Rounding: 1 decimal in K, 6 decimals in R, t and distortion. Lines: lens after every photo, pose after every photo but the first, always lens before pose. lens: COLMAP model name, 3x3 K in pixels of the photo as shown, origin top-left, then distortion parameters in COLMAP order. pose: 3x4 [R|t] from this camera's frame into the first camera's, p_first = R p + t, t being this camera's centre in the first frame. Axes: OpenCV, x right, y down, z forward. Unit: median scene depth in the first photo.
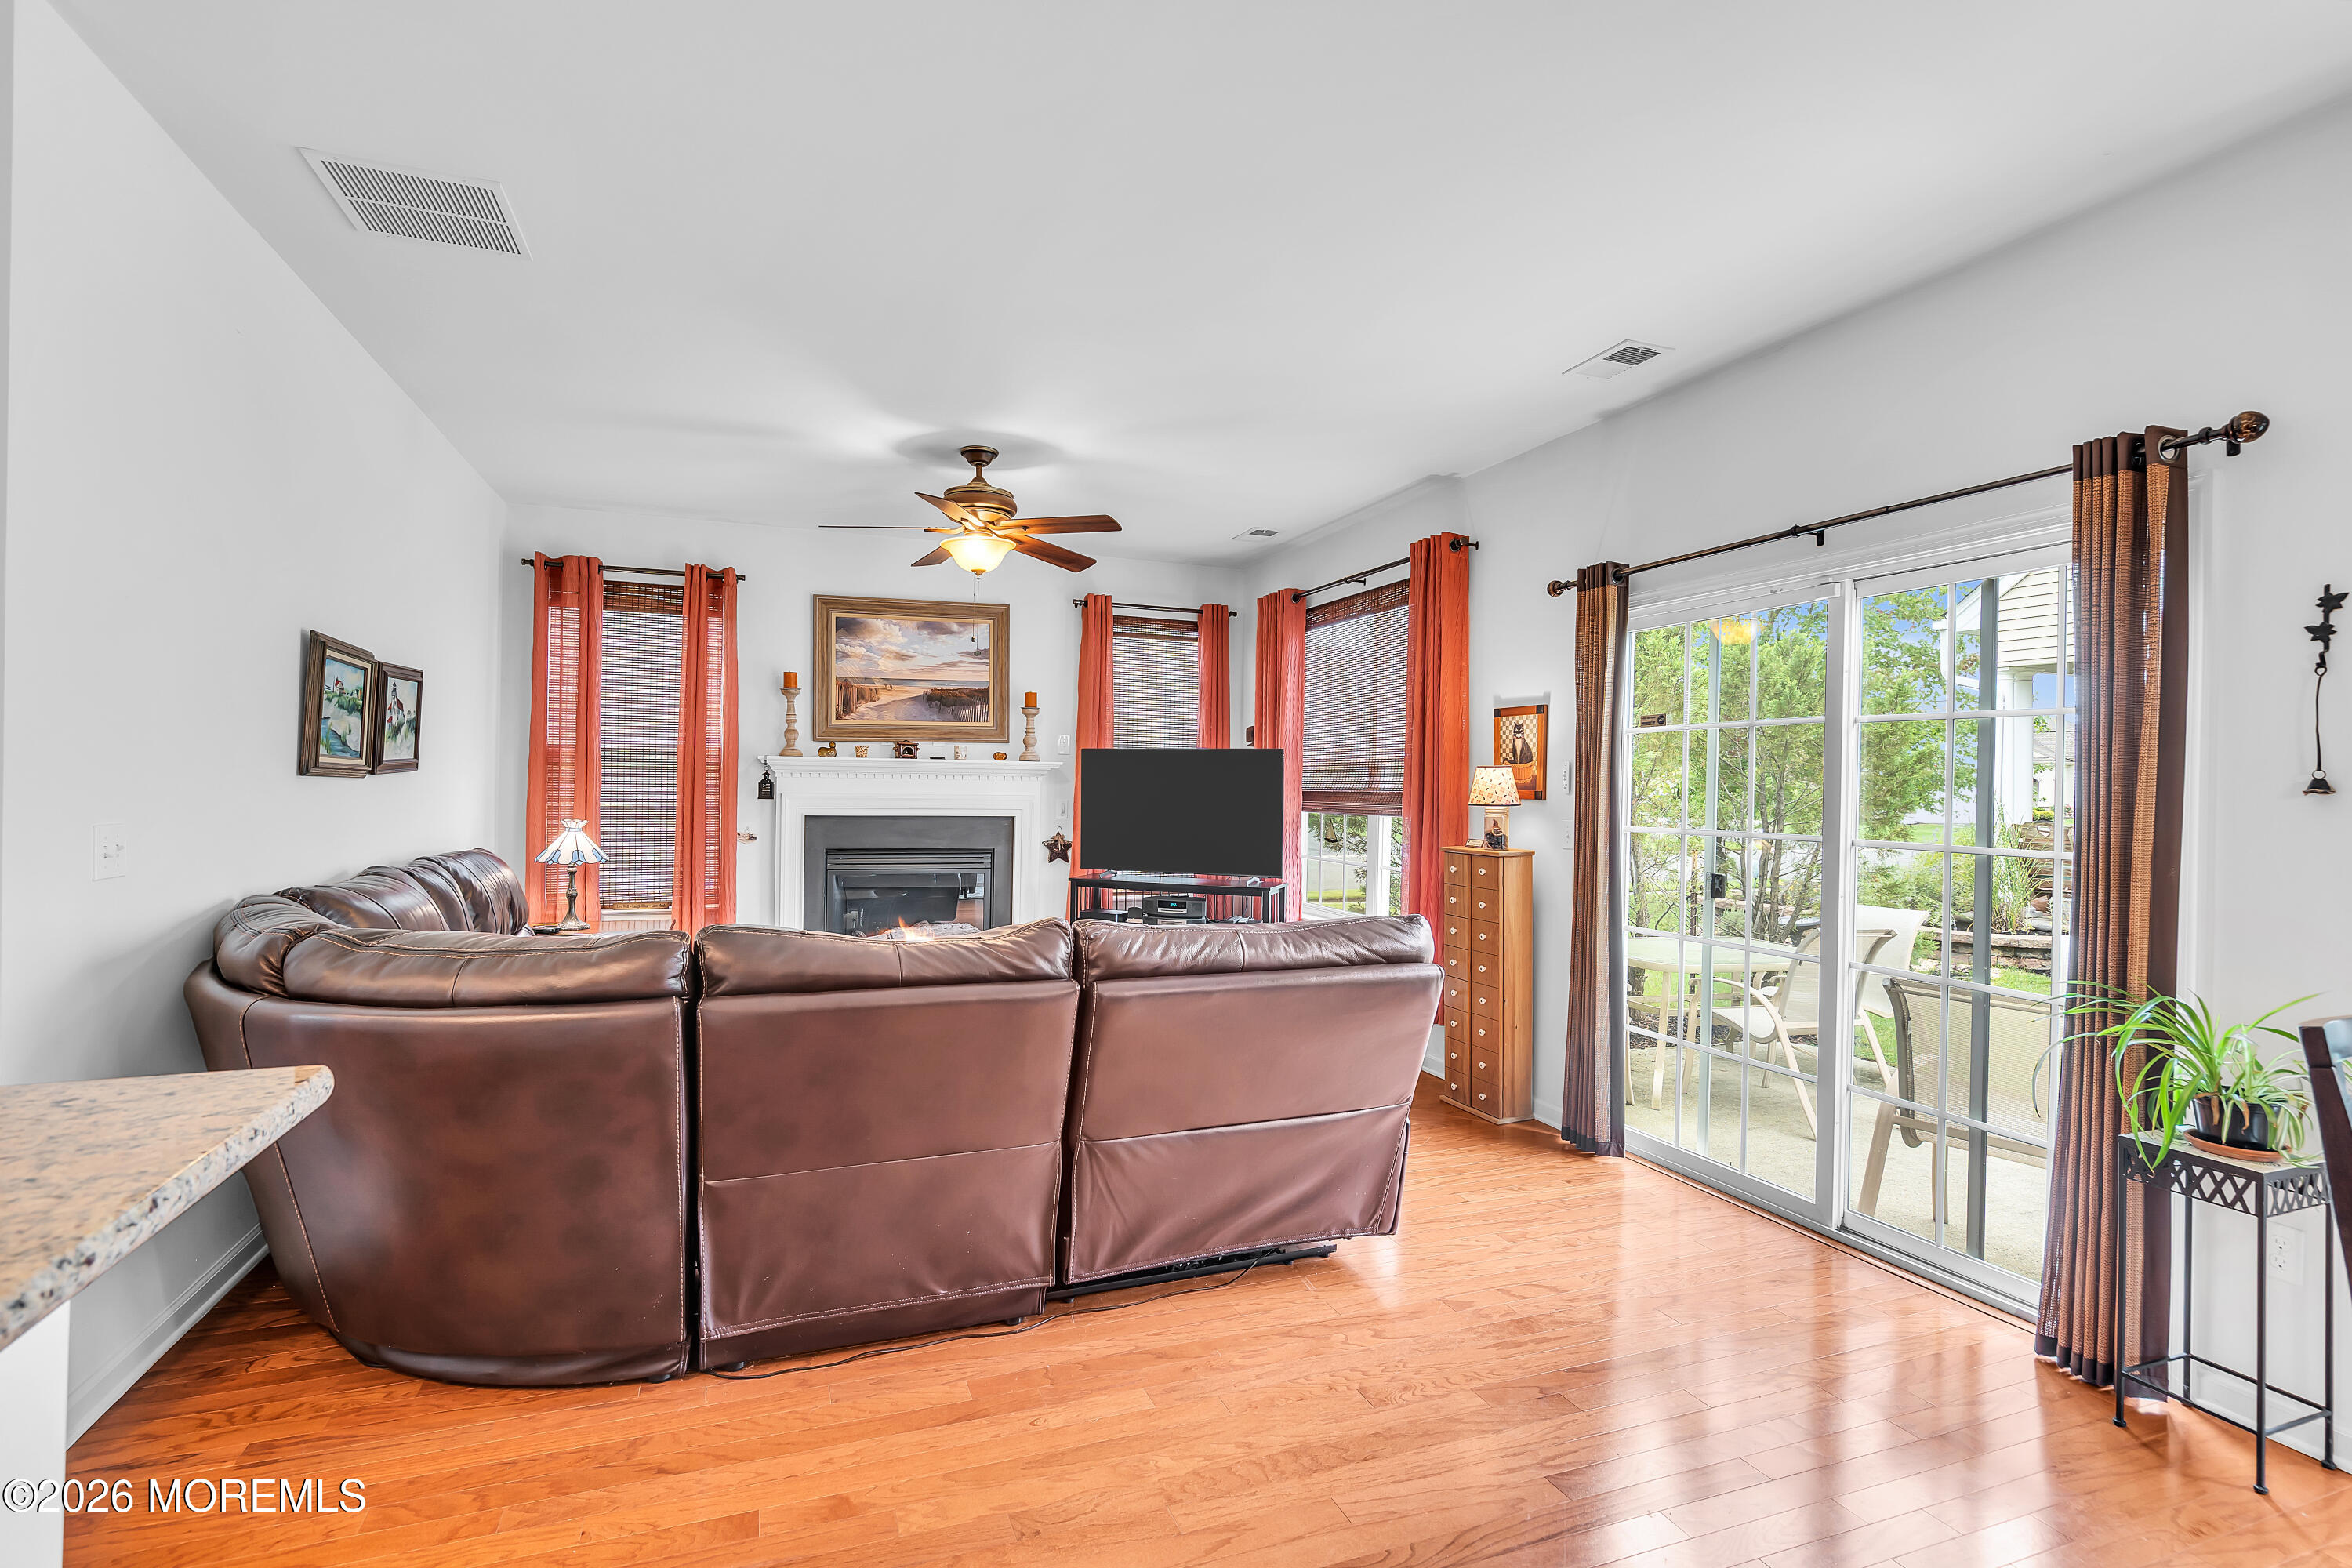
lens RADIAL K [[1083.6, 0, 1162.2], [0, 1083.6, 786.8], [0, 0, 1]] dist [-0.003479, 0.003282]
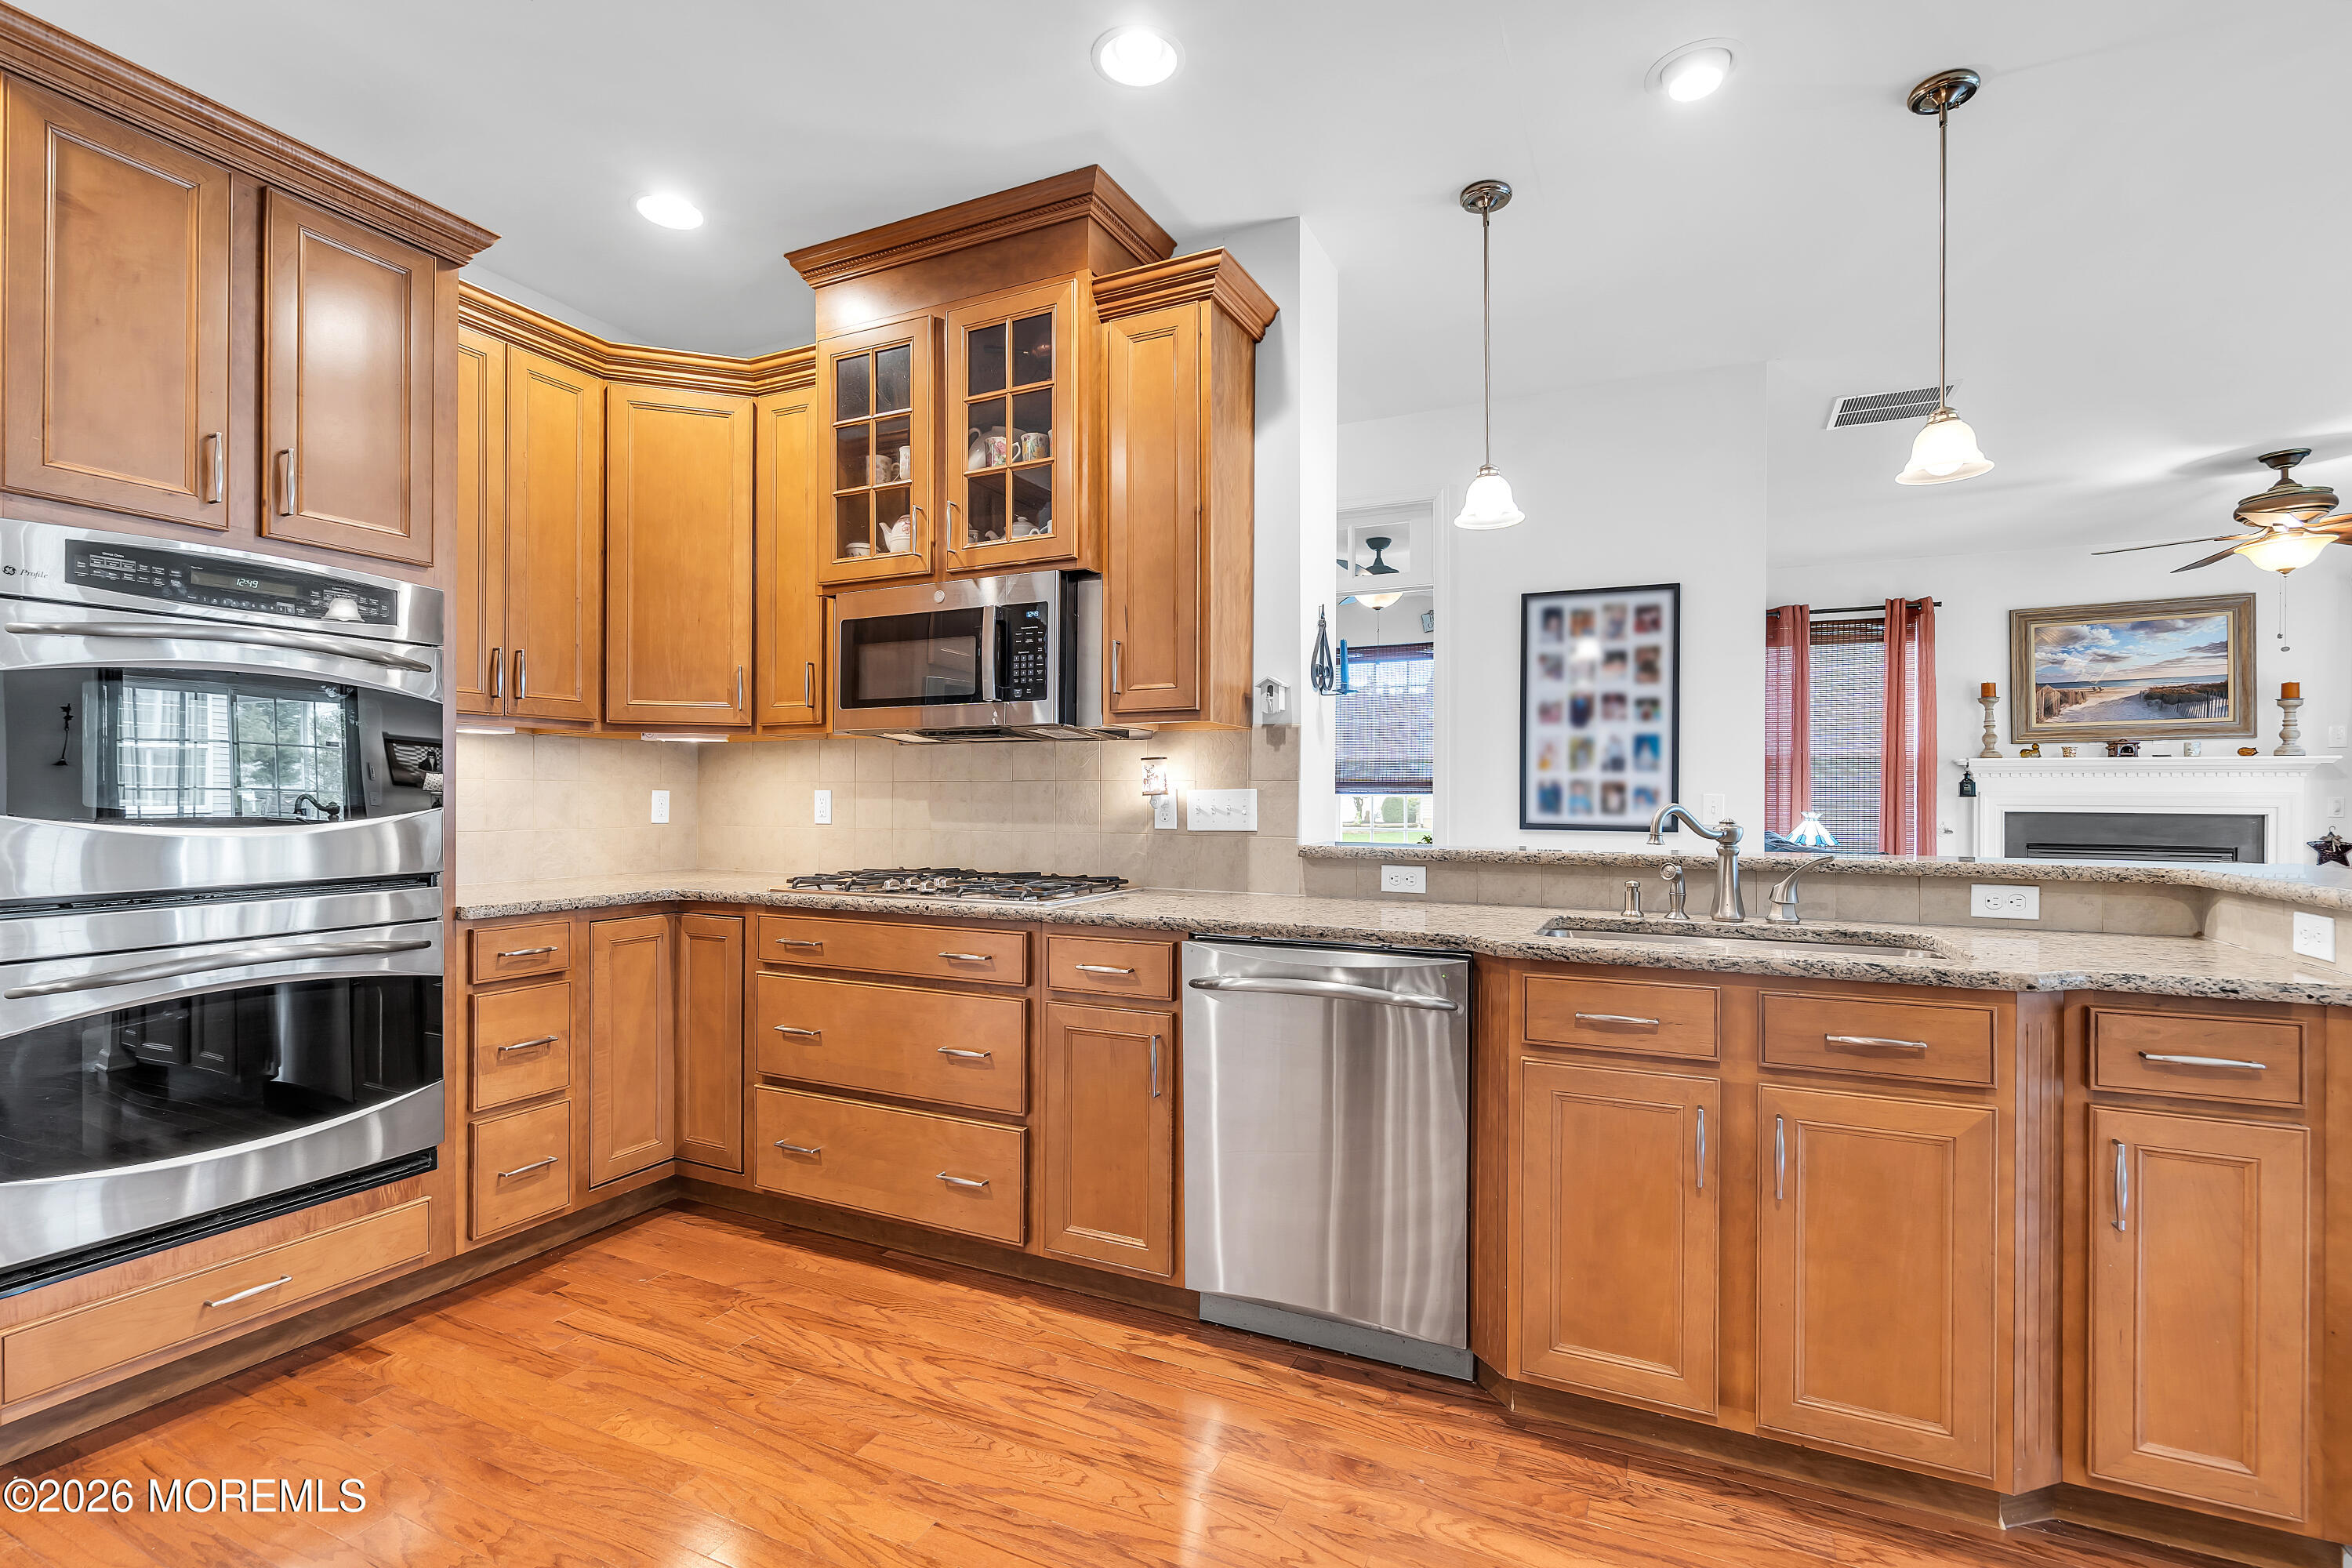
lens RADIAL K [[1083.6, 0, 1161.8], [0, 1083.6, 795.7], [0, 0, 1]] dist [-0.003479, 0.003282]
pose [[0.686668, -0.010417, -0.726897, -0.120413], [0.001622, 0.999917, -0.012797, 0.023001], [0.726970, 0.007608, 0.686627, -0.382136]]
